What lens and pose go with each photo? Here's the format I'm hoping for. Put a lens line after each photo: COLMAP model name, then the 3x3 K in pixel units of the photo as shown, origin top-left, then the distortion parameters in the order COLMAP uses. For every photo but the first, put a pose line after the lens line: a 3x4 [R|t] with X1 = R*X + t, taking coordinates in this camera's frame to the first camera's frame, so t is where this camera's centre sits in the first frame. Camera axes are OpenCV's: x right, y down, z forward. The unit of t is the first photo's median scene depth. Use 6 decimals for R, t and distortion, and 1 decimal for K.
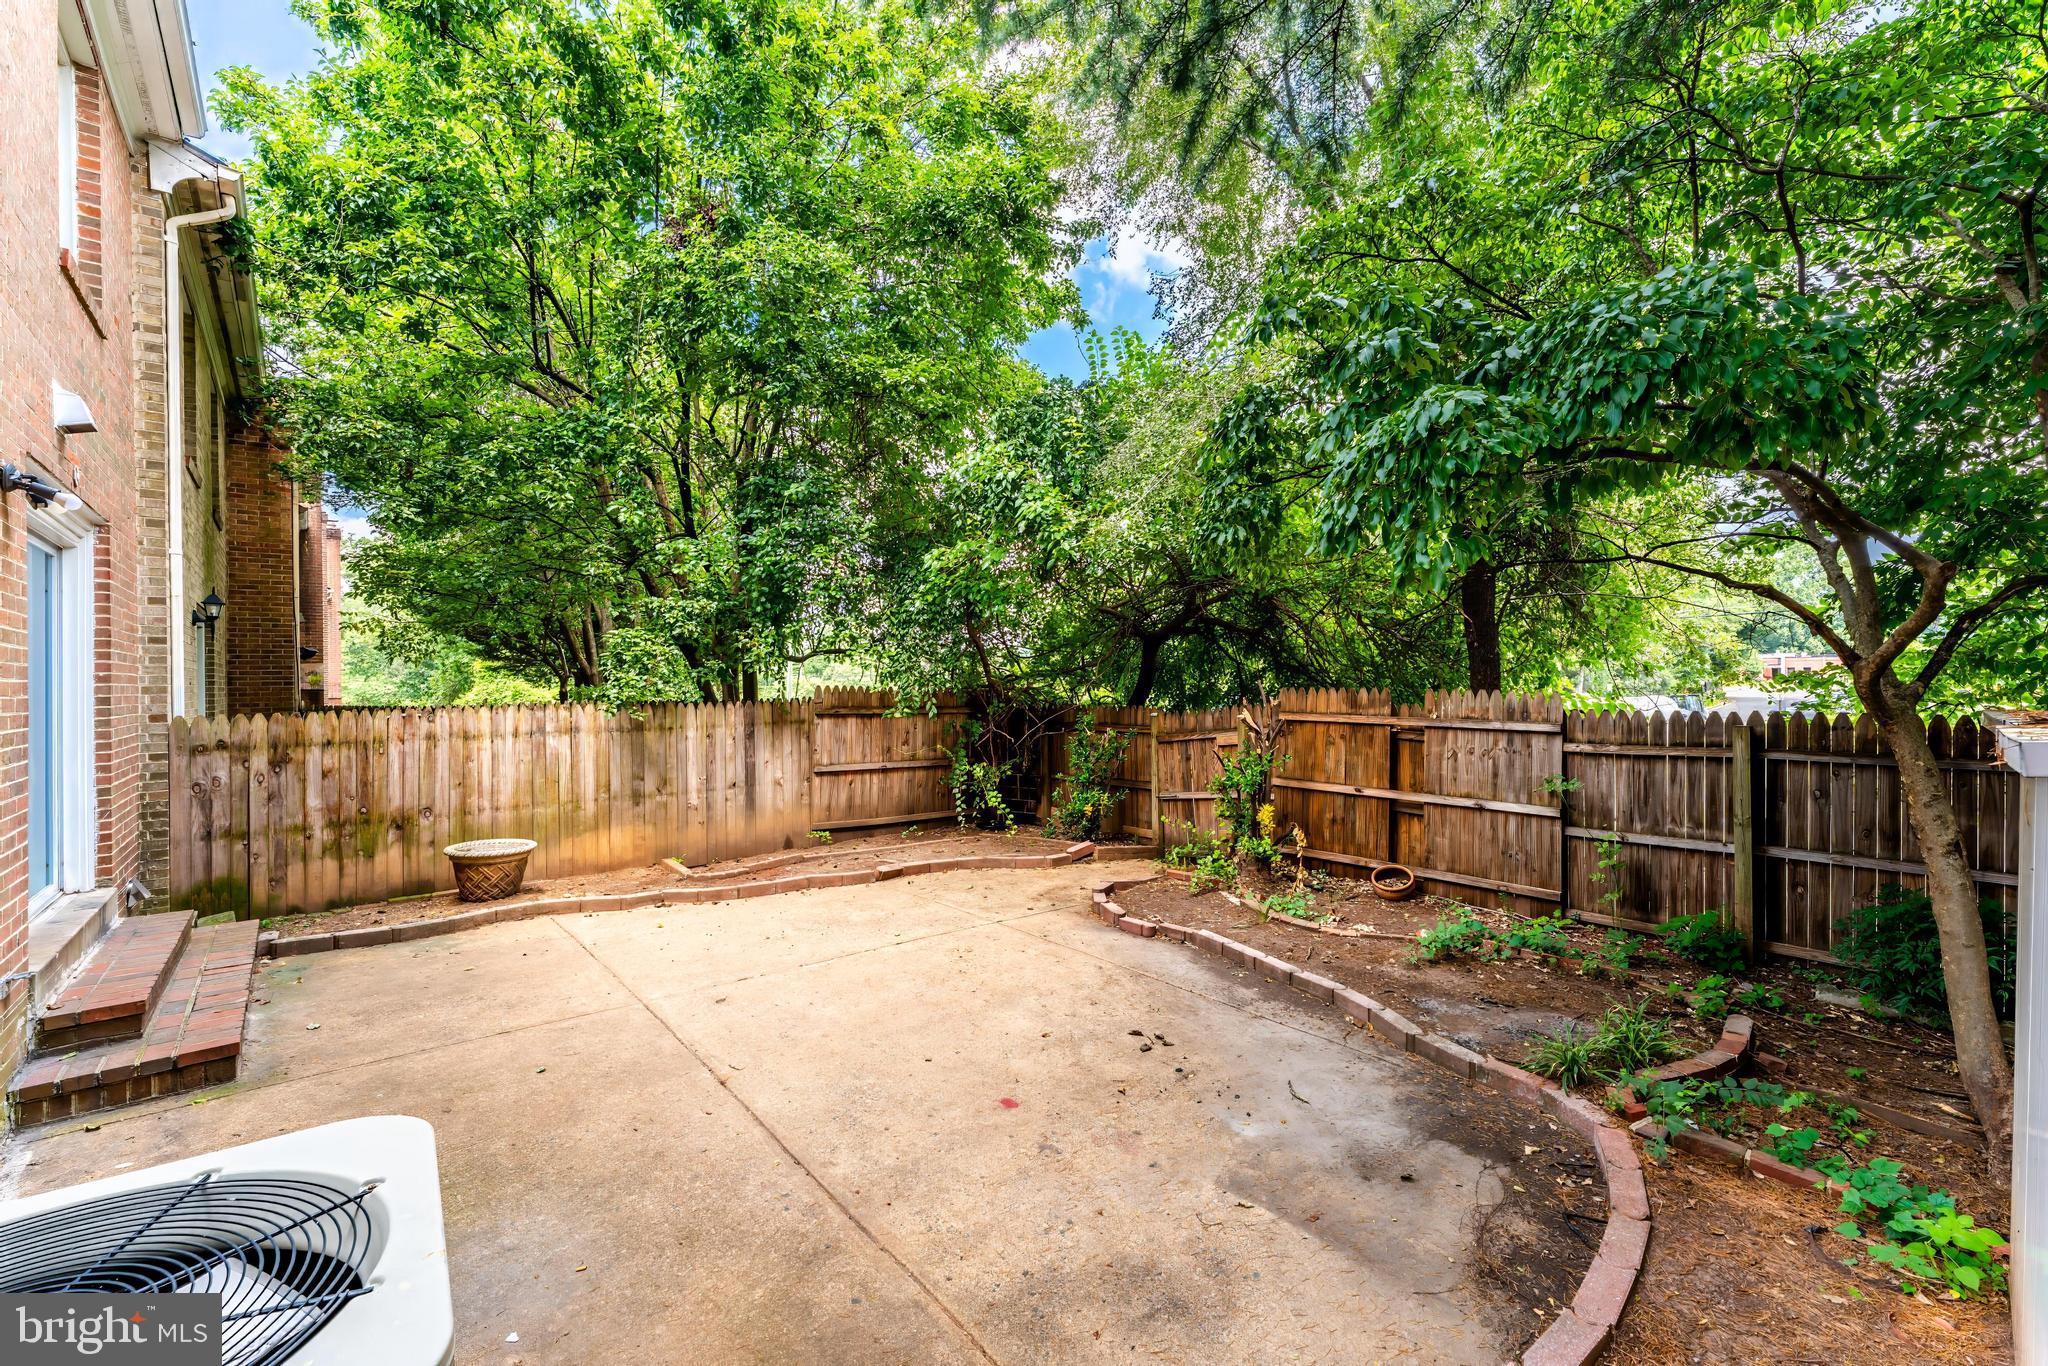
lens RADIAL K [[833.1, 0, 1024.5], [0, 833.1, 684.3], [0, 0, 1]] dist [0.001118, -0.000102]
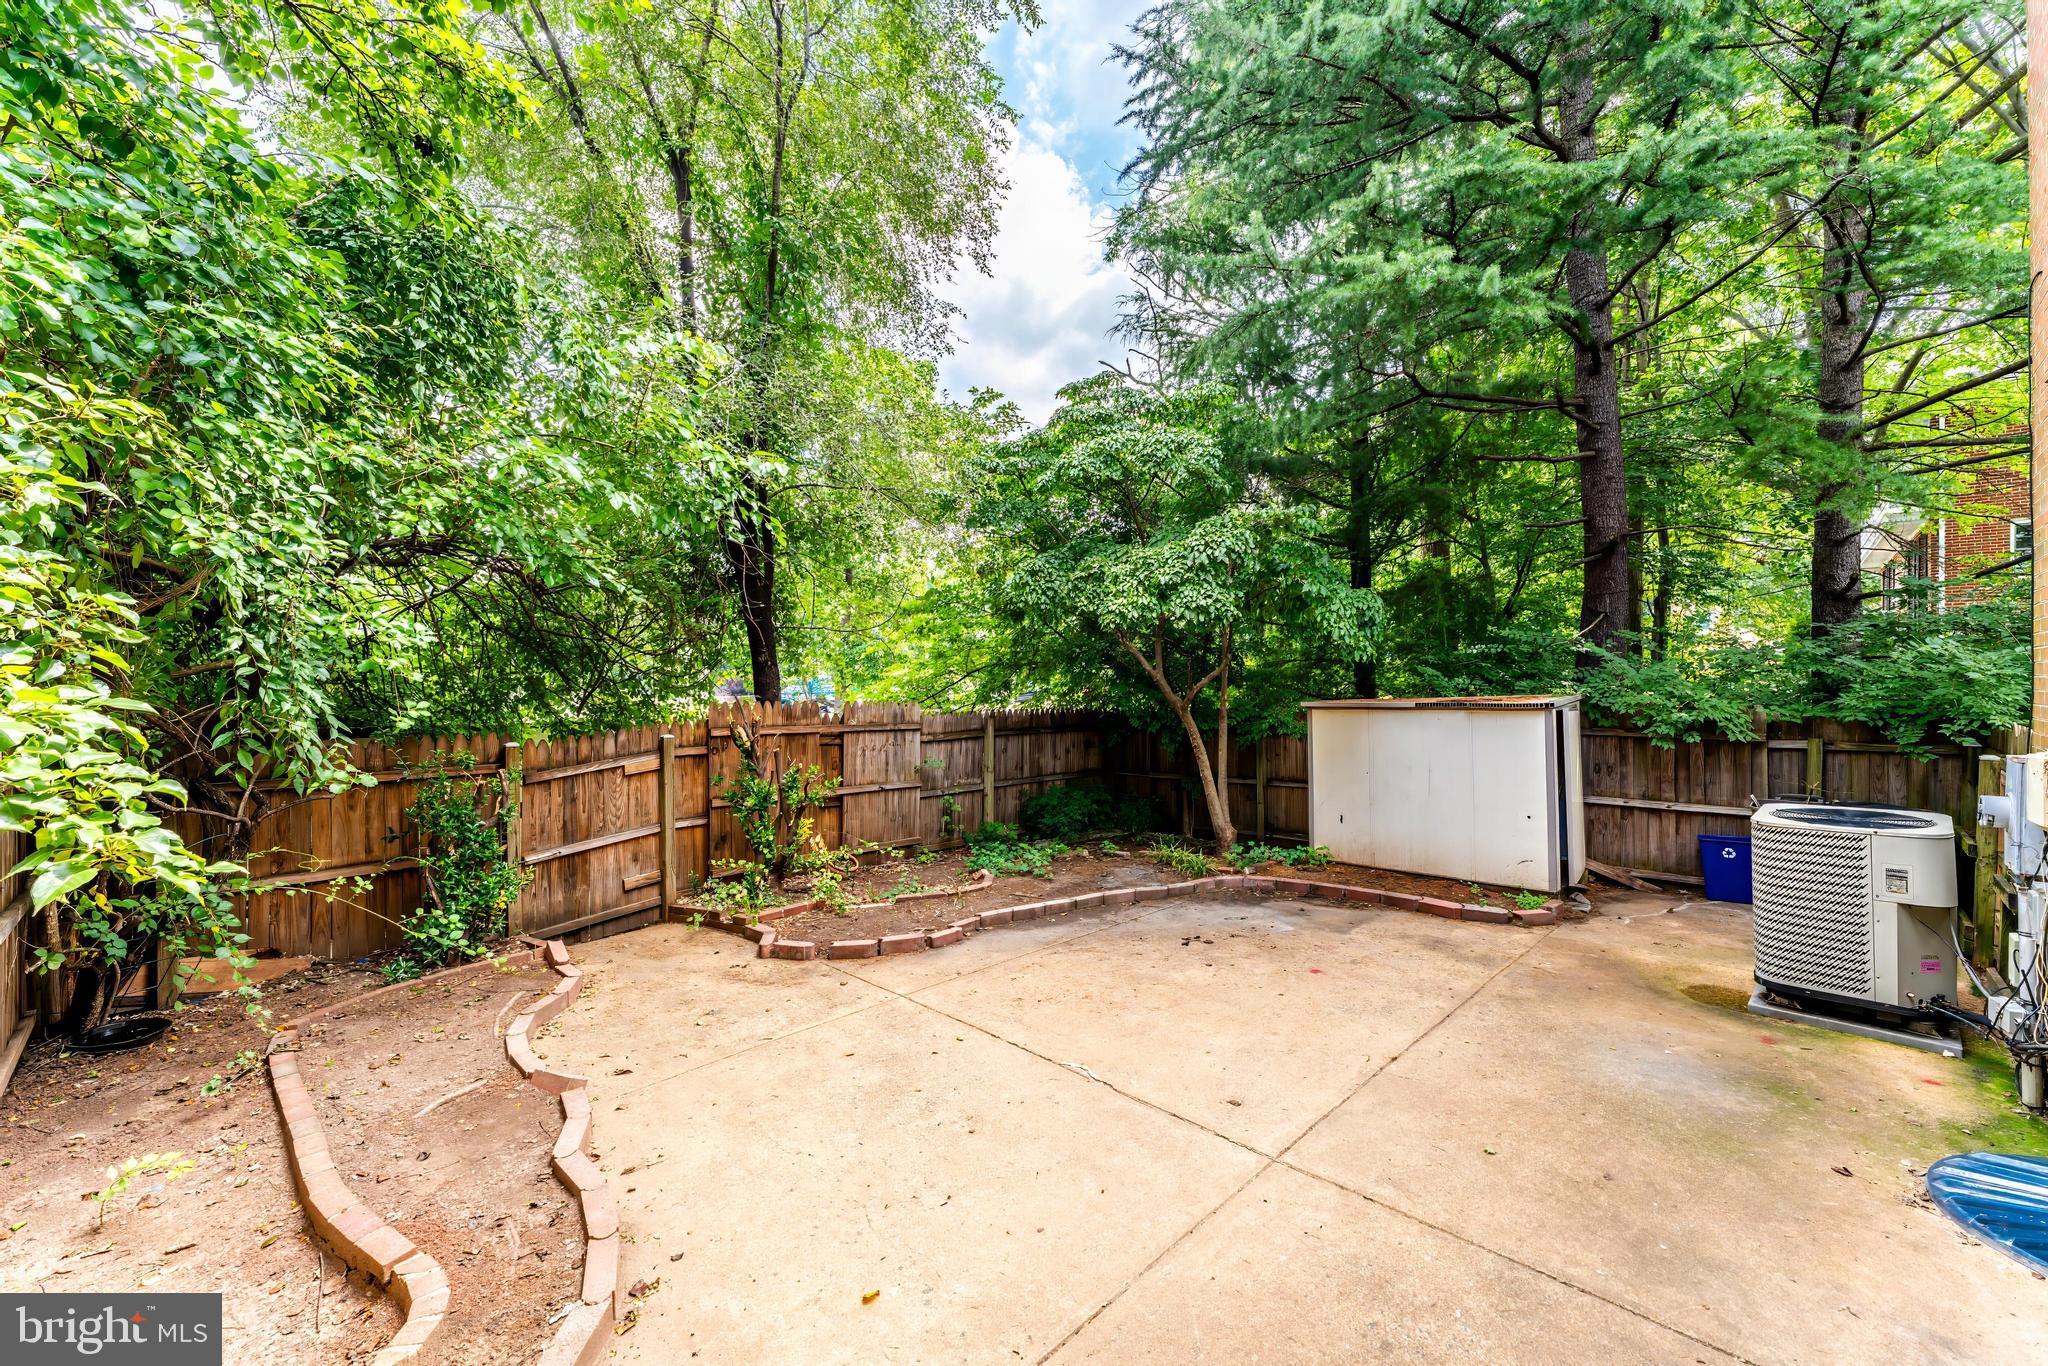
lens RADIAL K [[833.1, 0, 1023.1], [0, 833.1, 681.5], [0, 0, 1]] dist [0.001118, -0.000102]
pose [[-0.092867, 0.004833, 0.995667, -1.281002], [0.005766, 0.999974, -0.004316, -0.027692], [-0.995662, 0.005340, -0.092893, 1.423958]]
